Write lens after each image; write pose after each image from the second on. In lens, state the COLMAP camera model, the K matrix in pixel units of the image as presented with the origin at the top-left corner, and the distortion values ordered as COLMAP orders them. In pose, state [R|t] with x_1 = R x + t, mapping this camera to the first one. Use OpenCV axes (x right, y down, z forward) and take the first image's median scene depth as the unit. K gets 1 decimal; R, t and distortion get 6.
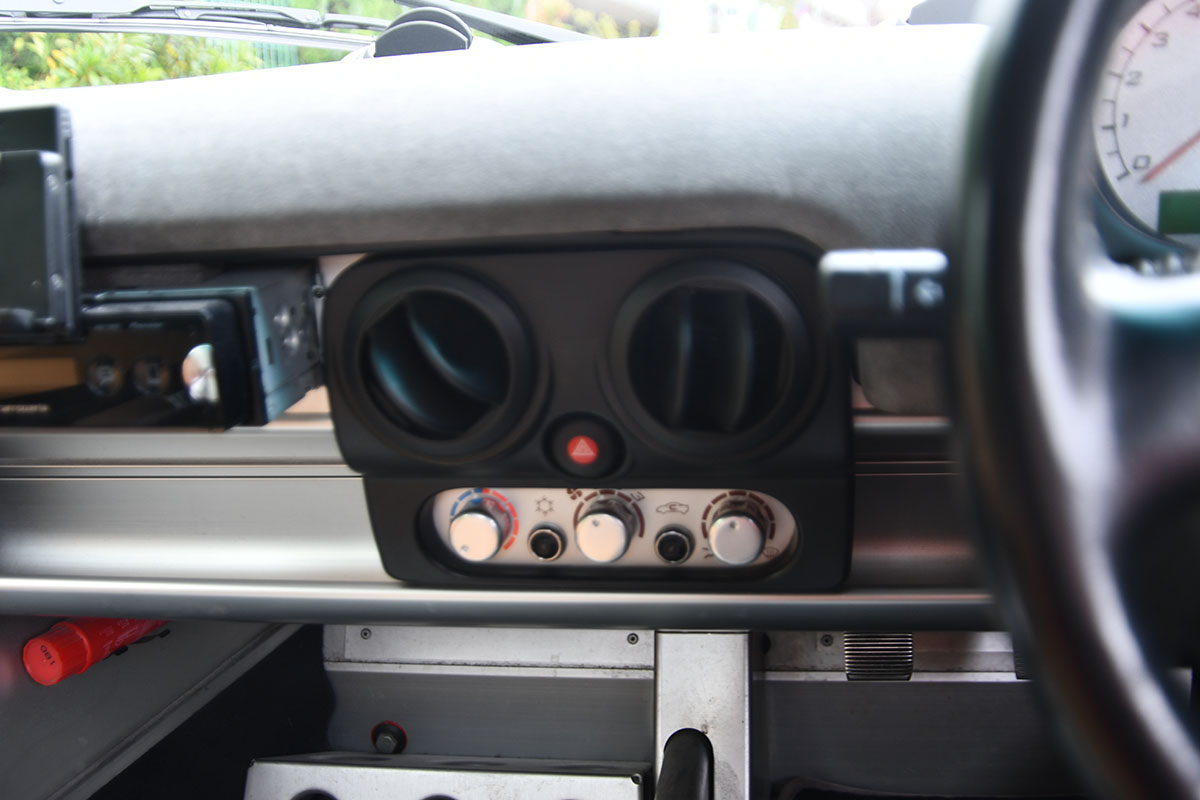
lens RADIAL K [[1273.8, 0, 602.0], [0, 1273.8, 398.9], [0, 0, 1]] dist [-0.099641, 0.000000]
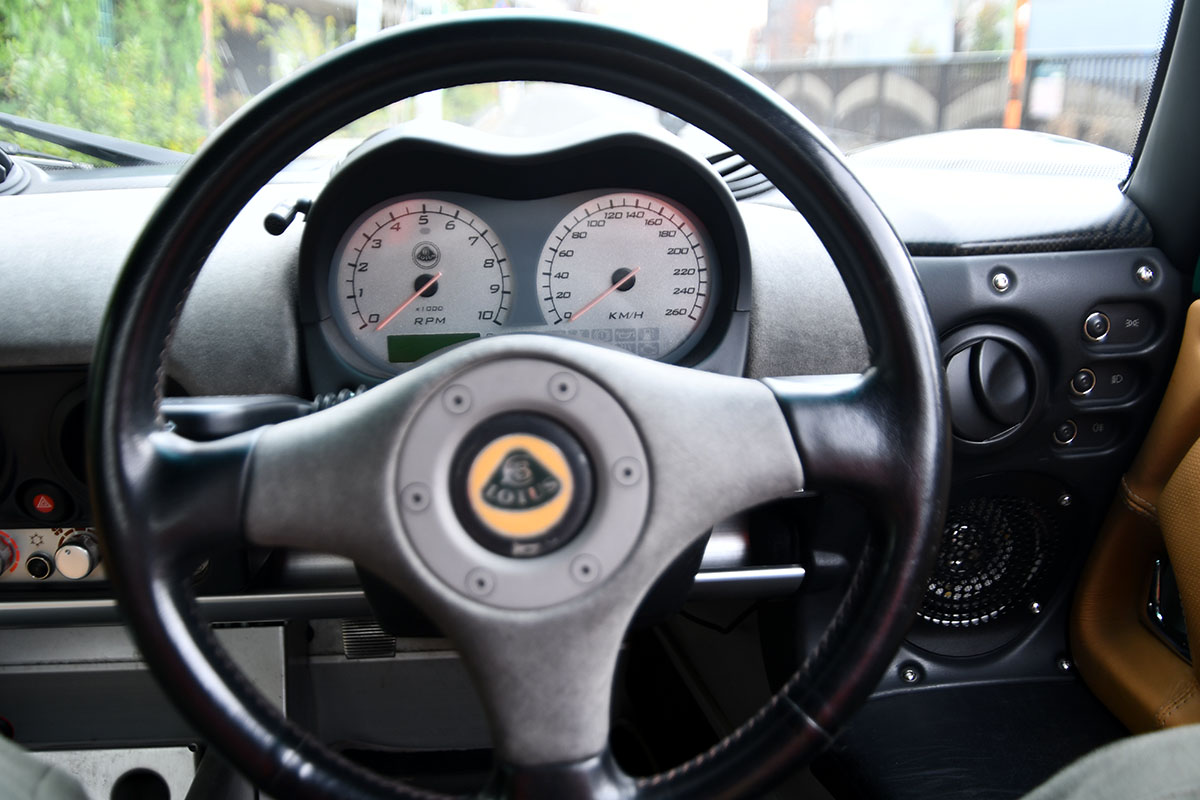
lens RADIAL K [[1273.8, 0, 595.4], [0, 1273.8, 422.4], [0, 0, 1]] dist [-0.099641, 0.000000]
pose [[0.975686, -0.023100, 0.217952, 0.257884], [0.018222, 0.999537, 0.024367, -0.067023], [-0.218414, -0.019803, 0.975655, -0.465833]]
